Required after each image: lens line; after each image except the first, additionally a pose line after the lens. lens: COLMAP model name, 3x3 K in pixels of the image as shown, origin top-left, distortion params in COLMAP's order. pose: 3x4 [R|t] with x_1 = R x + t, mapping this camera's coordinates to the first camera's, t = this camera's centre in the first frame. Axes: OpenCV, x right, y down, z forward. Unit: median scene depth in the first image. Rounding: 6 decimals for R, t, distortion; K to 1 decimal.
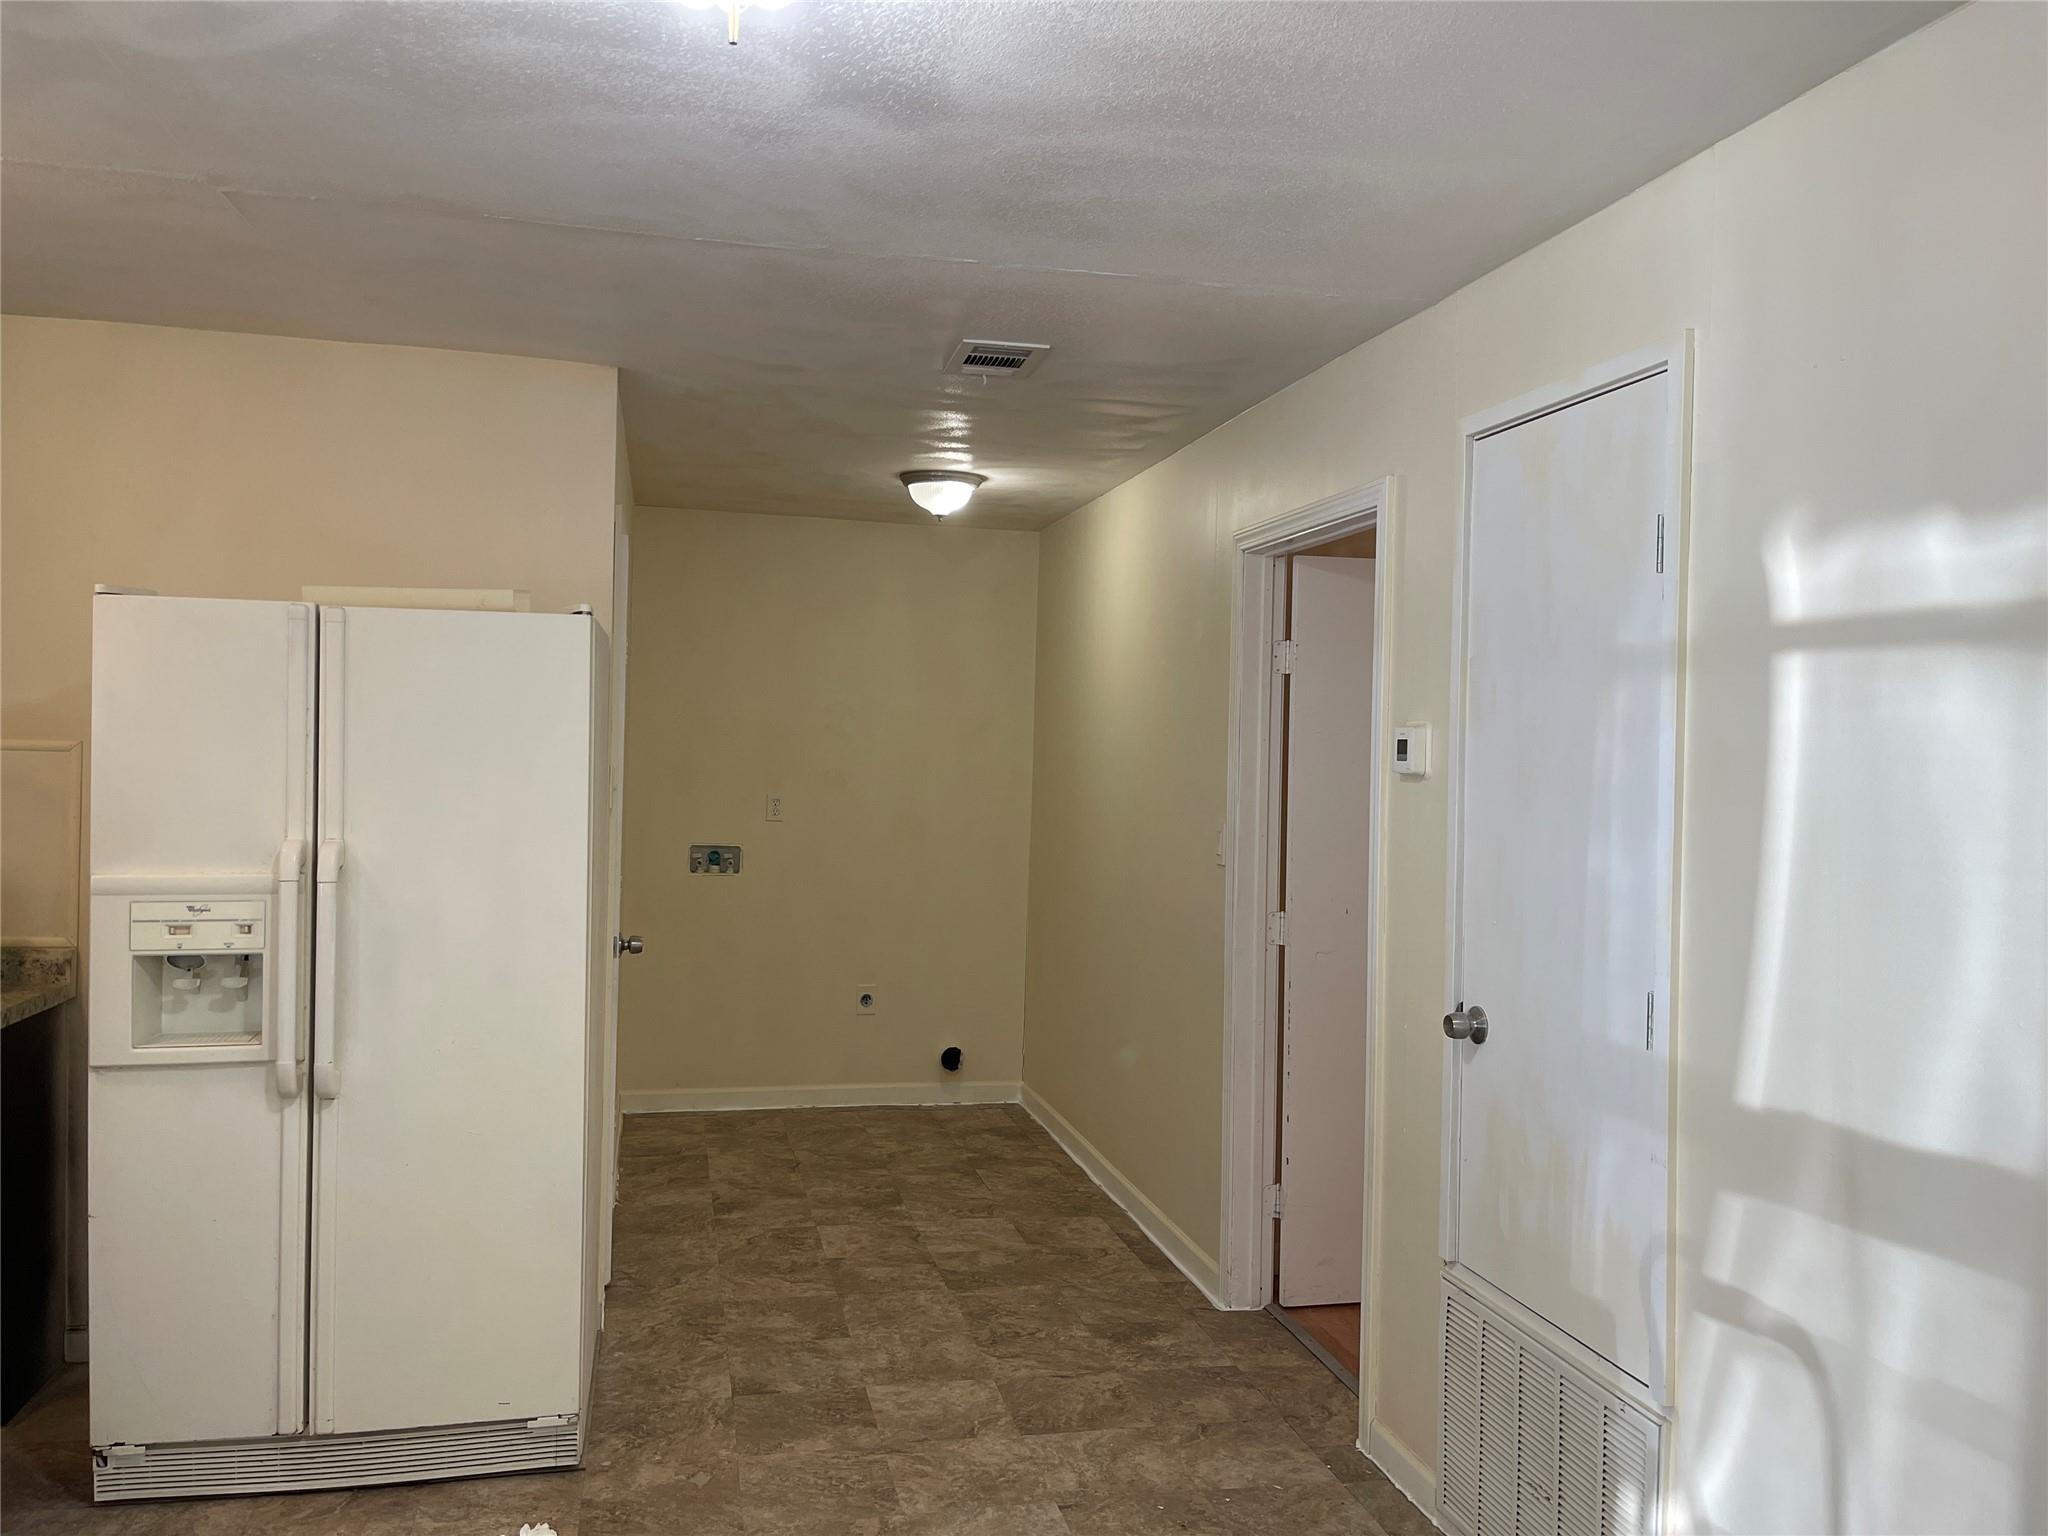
lens RADIAL K [[1547.0, 0, 1023.5], [0, 1547.0, 830.7], [0, 0, 1]] dist [0.066060, -0.074425]
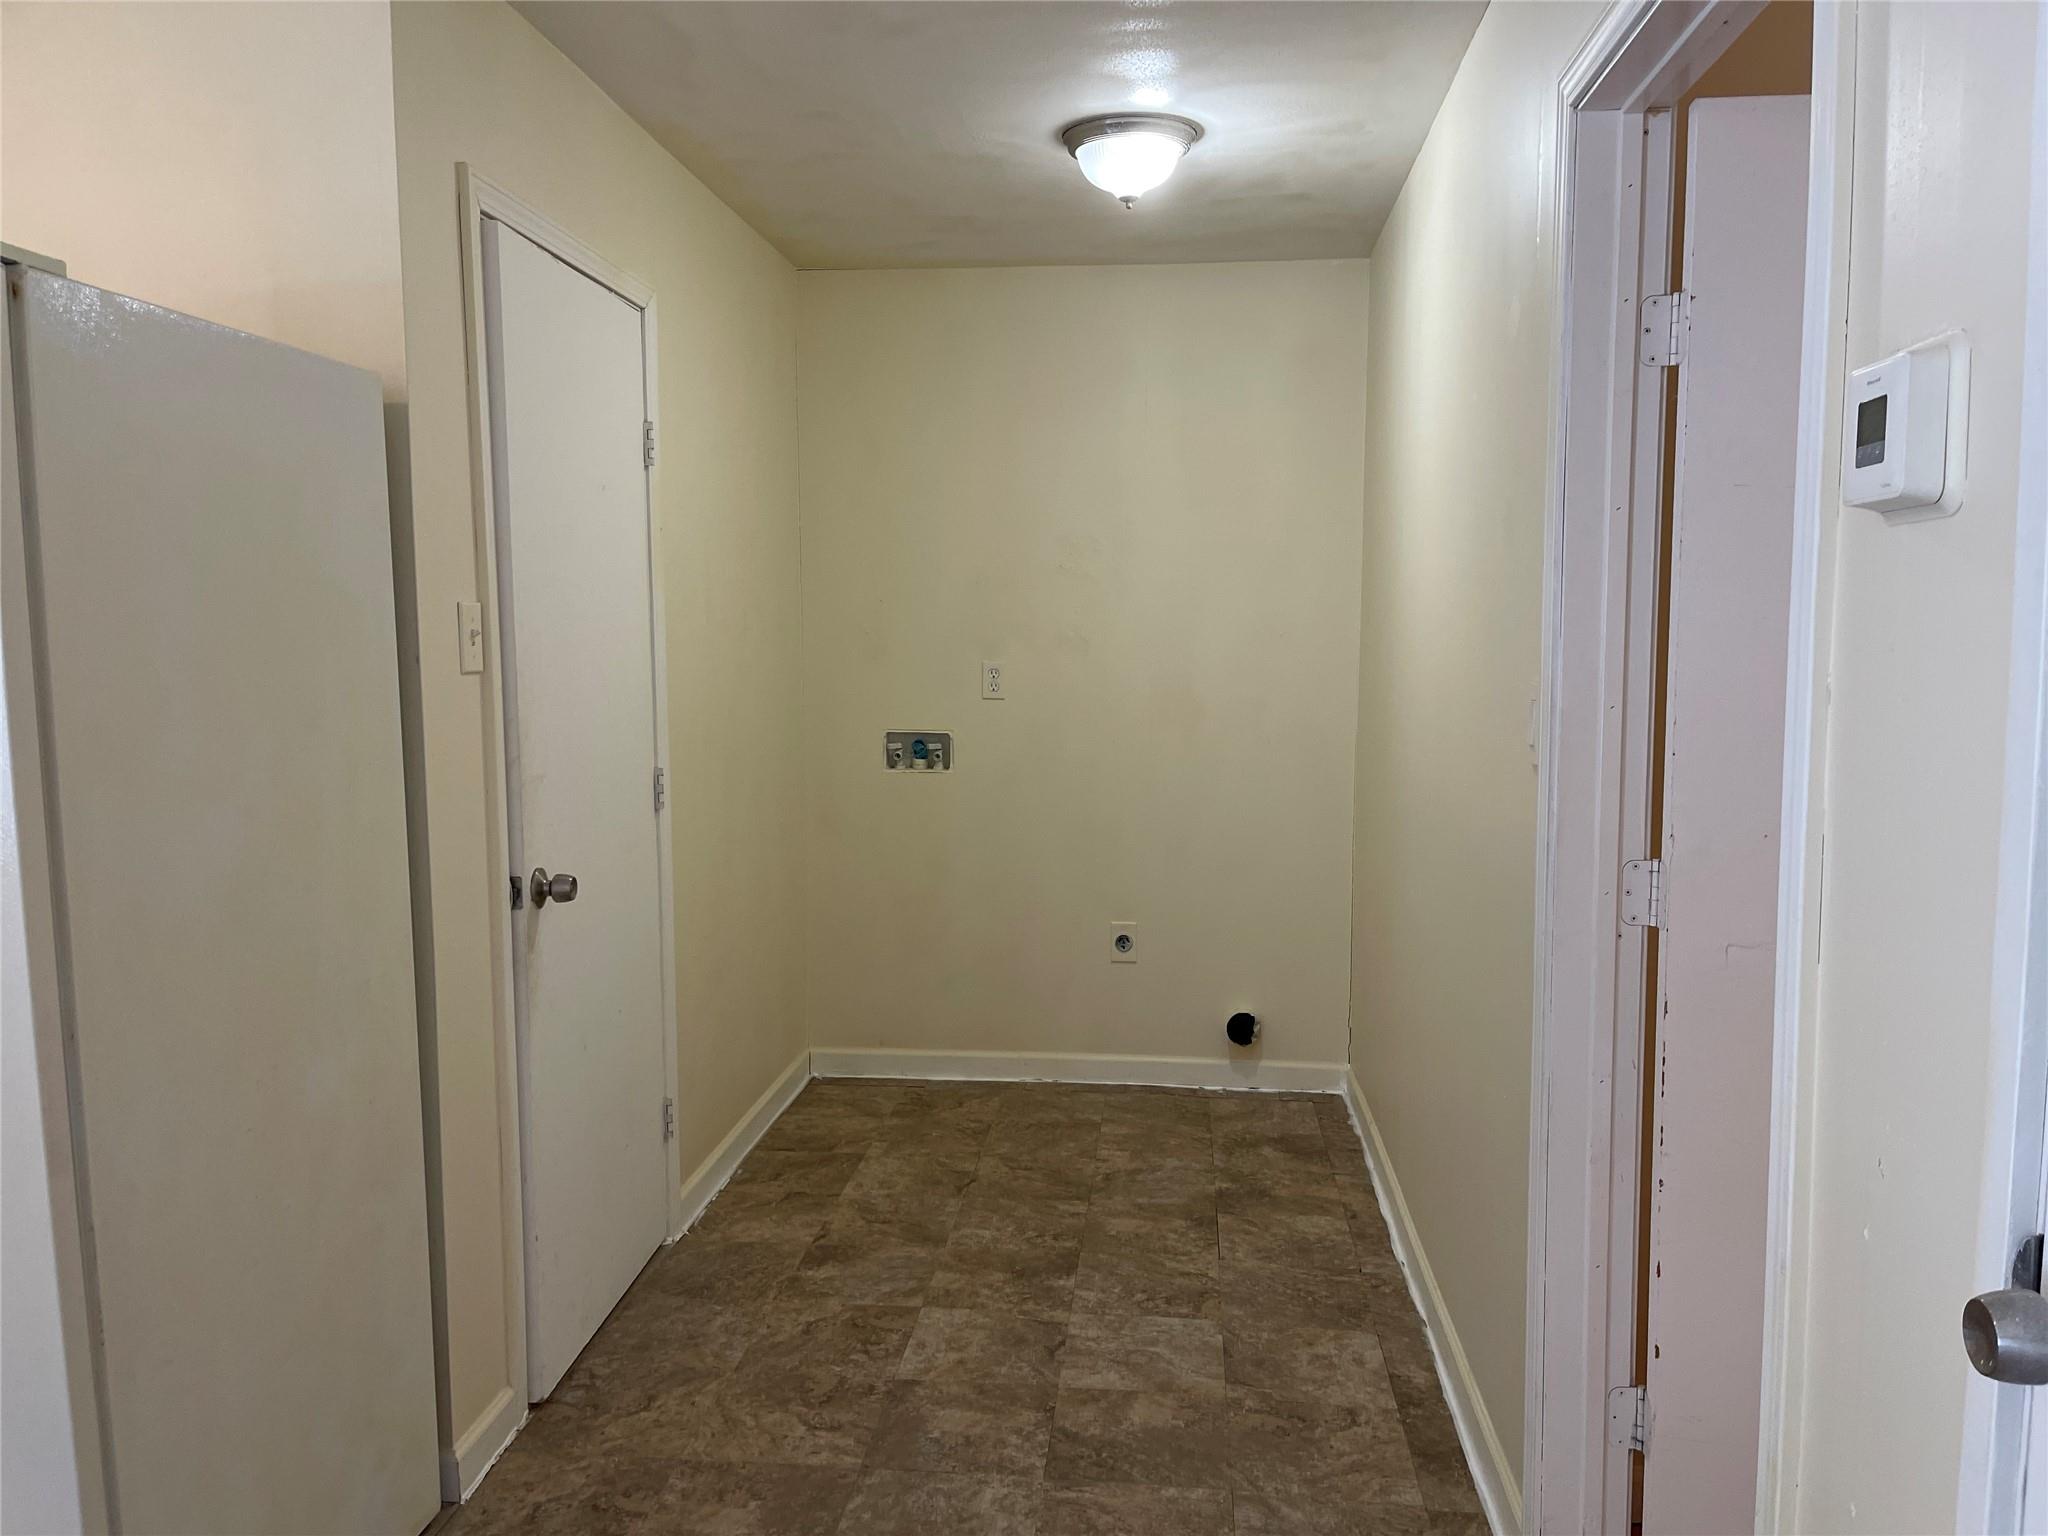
lens RADIAL K [[1547.0, 0, 1023.5], [0, 1547.0, 830.7], [0, 0, 1]] dist [0.066060, -0.074425]
pose [[0.946829, 0.015195, -0.321378, 0.115845], [0.008477, 0.997359, 0.072130, 0.004412], [0.321625, -0.071019, 0.944200, 0.395807]]
